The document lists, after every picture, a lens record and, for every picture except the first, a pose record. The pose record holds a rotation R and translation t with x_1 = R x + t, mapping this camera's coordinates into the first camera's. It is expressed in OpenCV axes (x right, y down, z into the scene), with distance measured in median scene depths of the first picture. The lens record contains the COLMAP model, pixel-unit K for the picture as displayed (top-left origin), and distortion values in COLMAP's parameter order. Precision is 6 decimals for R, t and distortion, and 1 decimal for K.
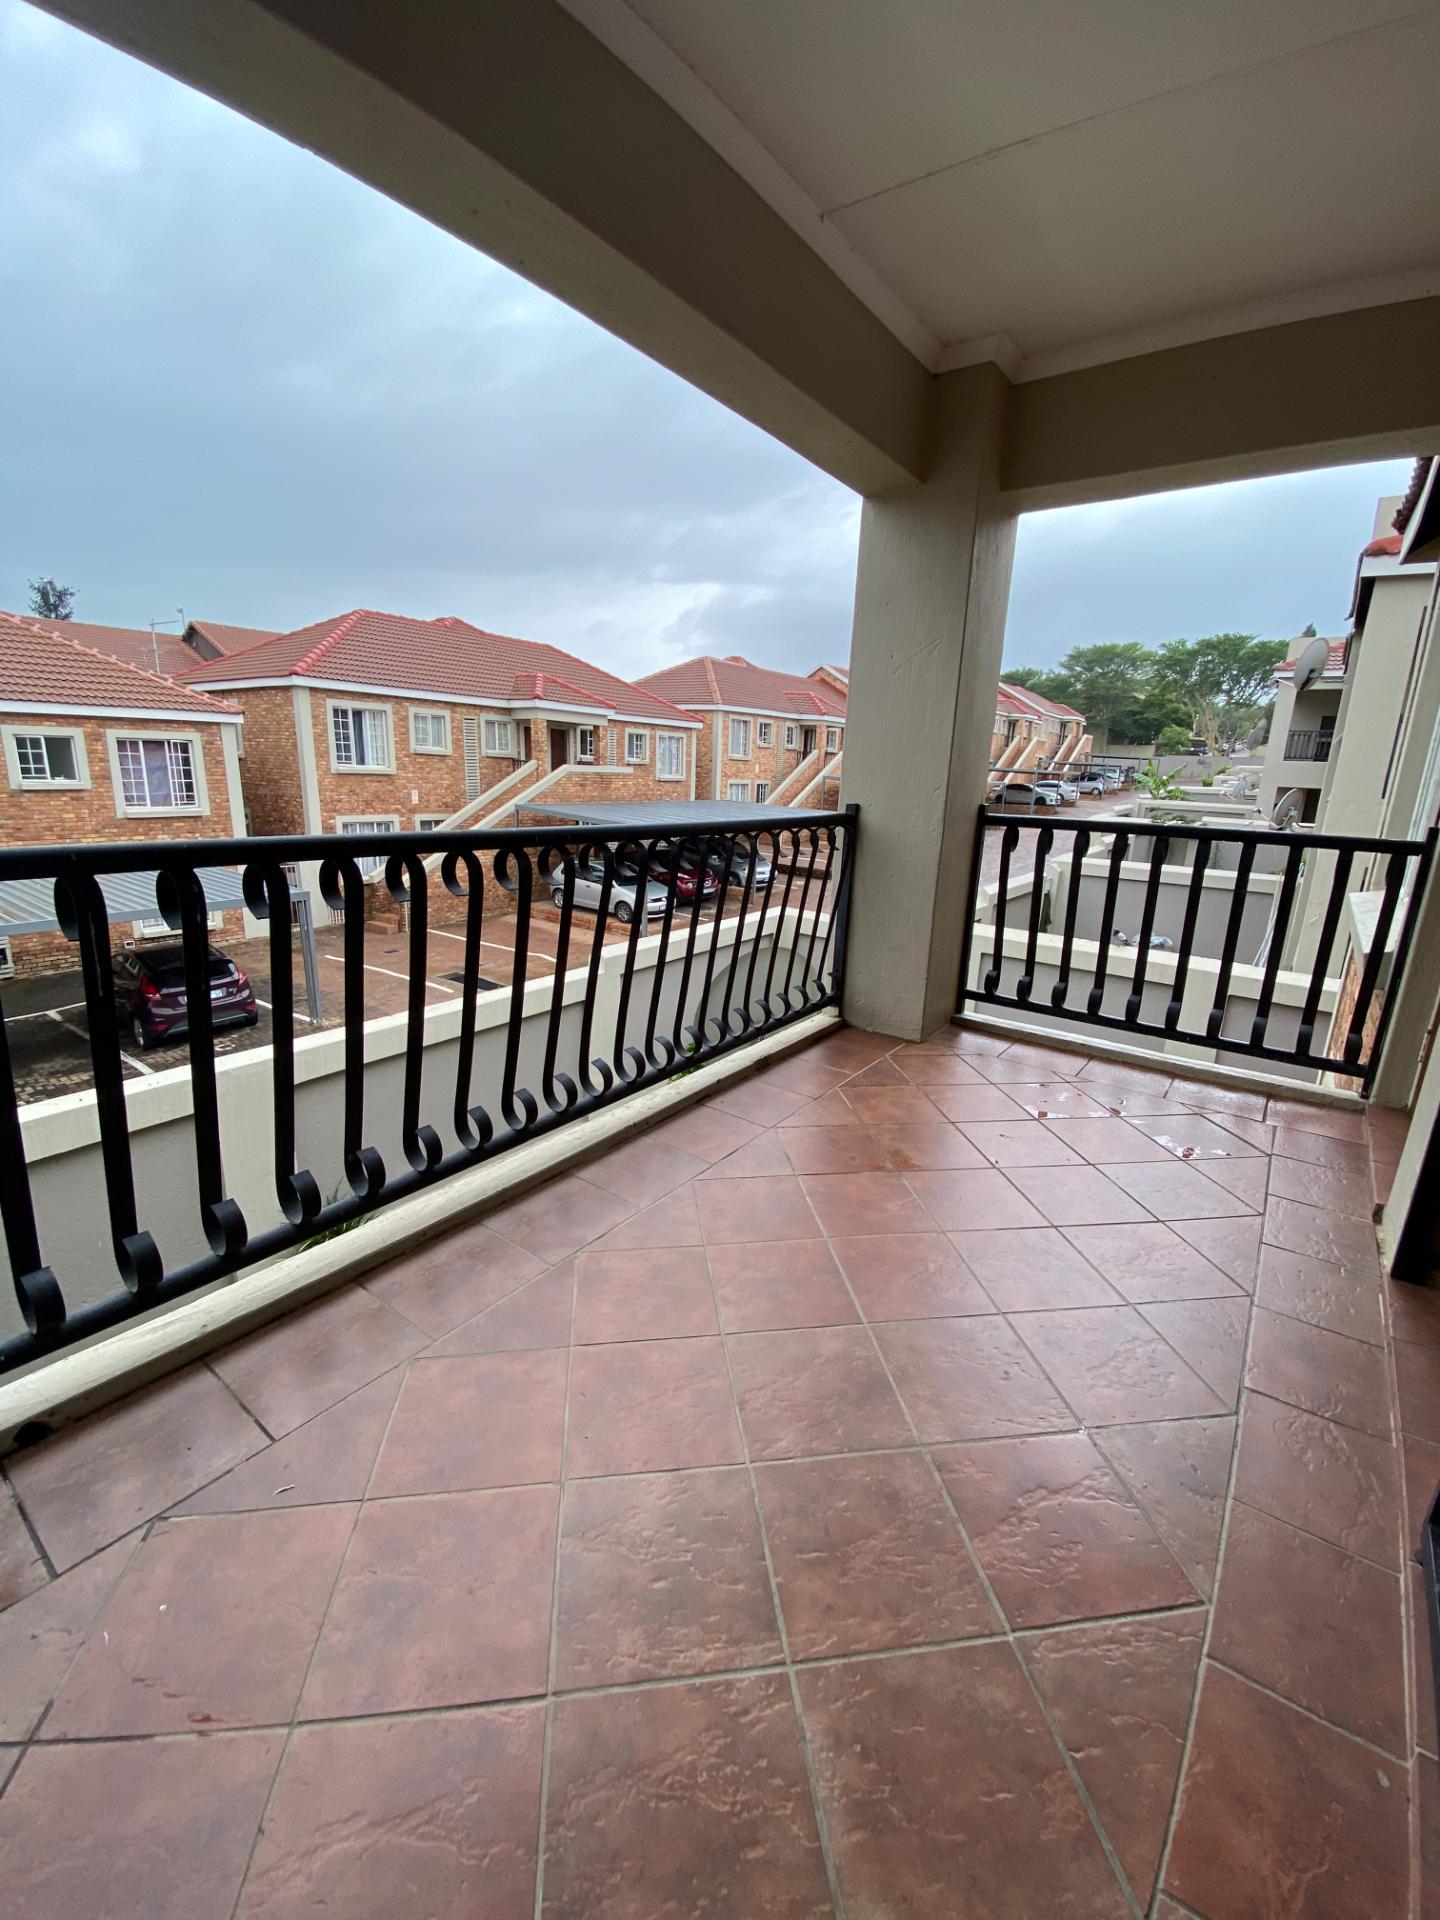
lens RADIAL K [[777.9, 0, 720.5], [0, 777.9, 959.7], [0, 0, 1]] dist [0.026970, -0.020699]
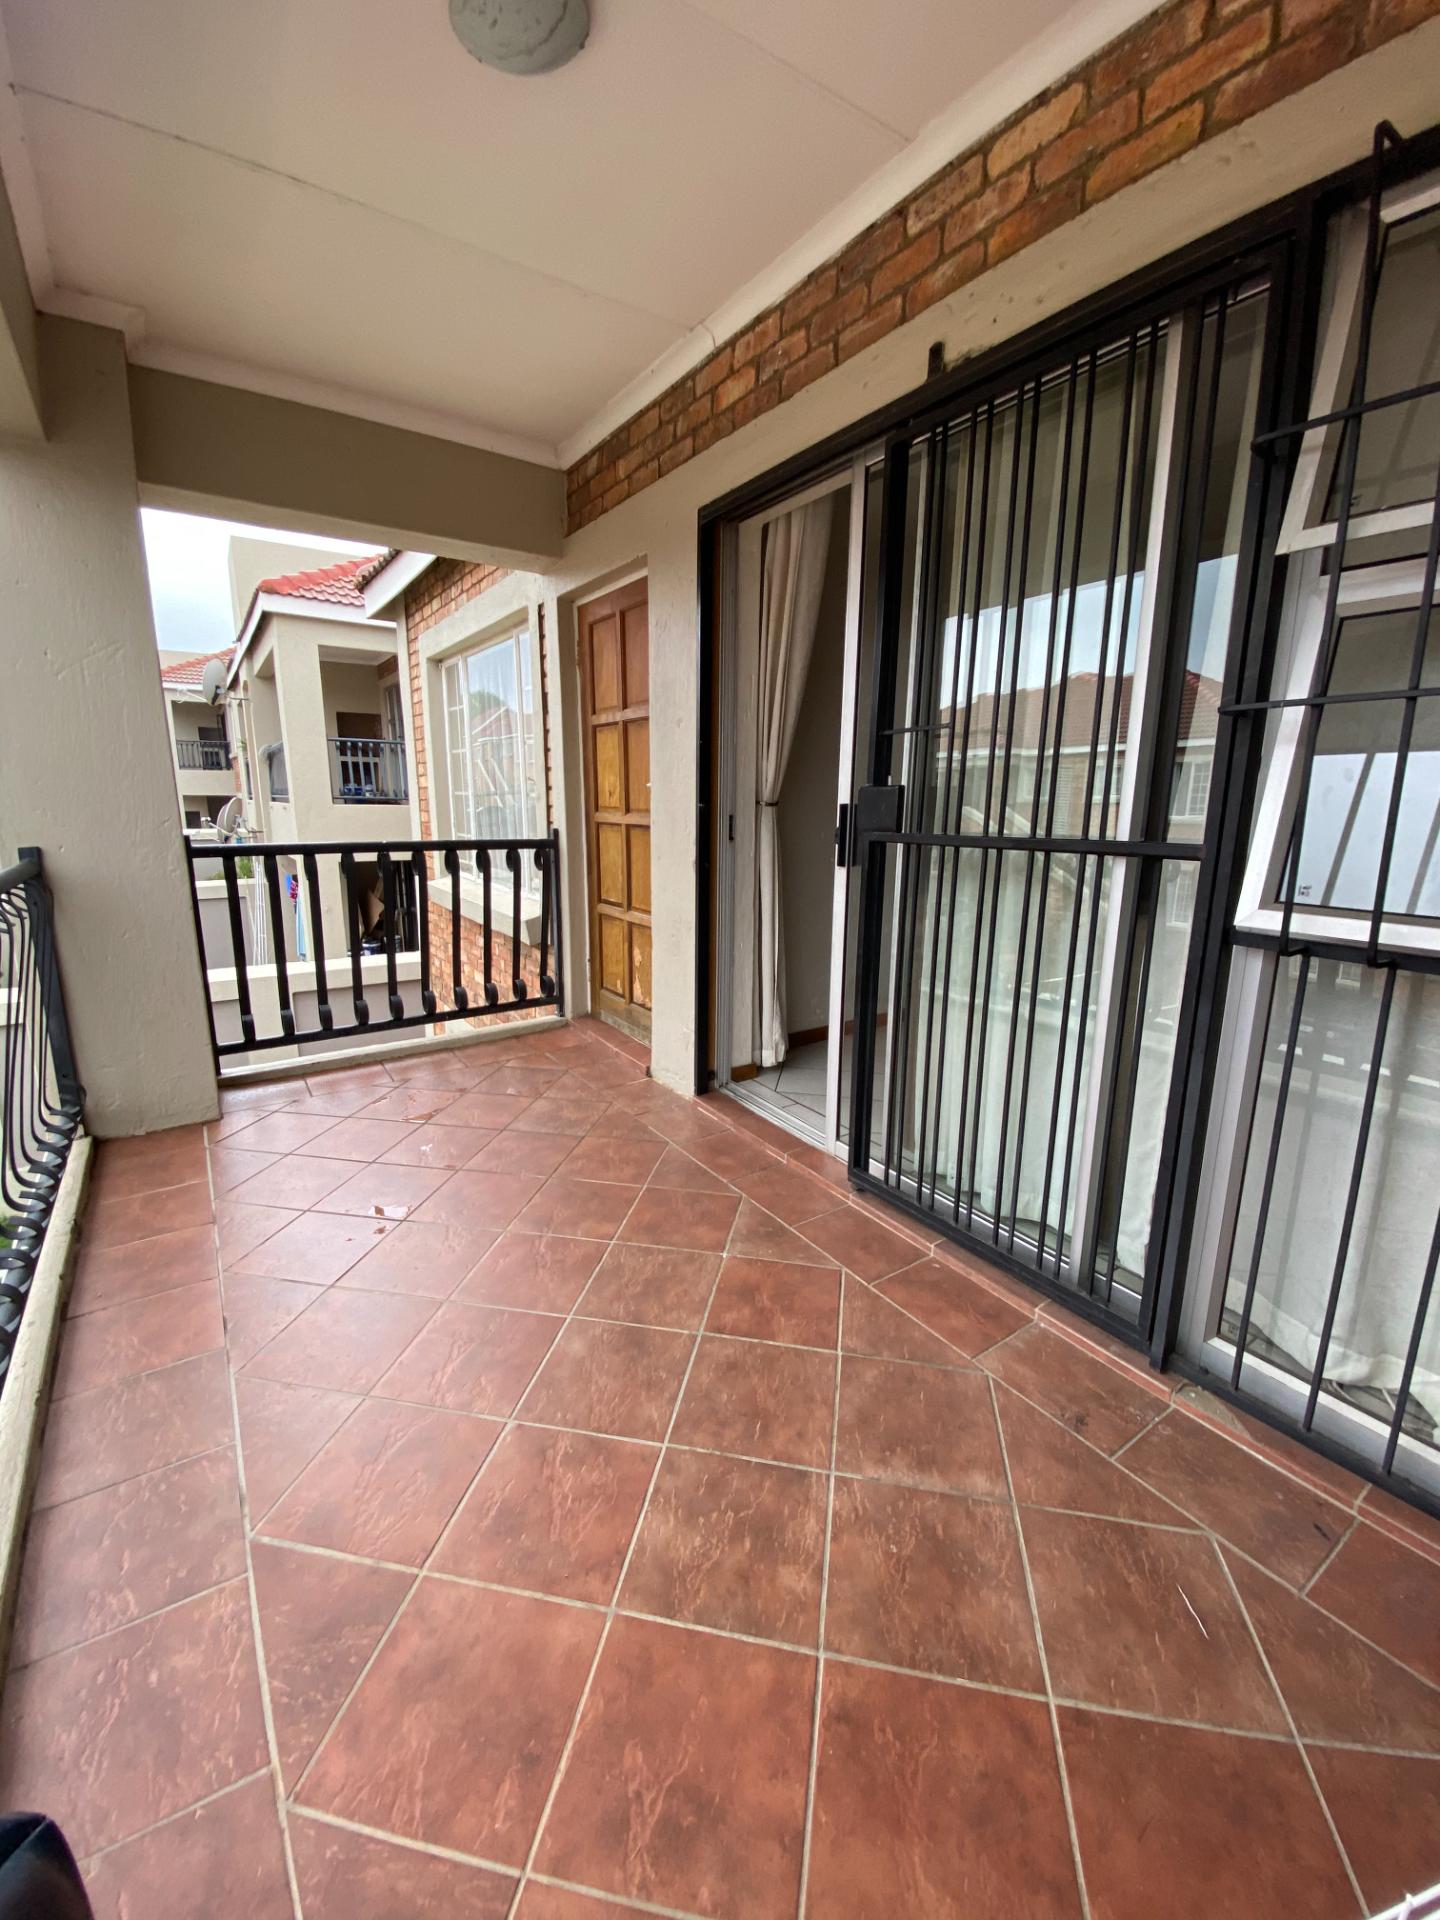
lens RADIAL K [[777.9, 0, 720.5], [0, 777.9, 959.7], [0, 0, 1]] dist [0.026970, -0.020699]
pose [[0.327378, -0.226112, 0.917441, -0.288090], [0.233173, 0.960251, 0.153458, -0.058380], [-0.915672, 0.163683, 0.367088, 0.149833]]
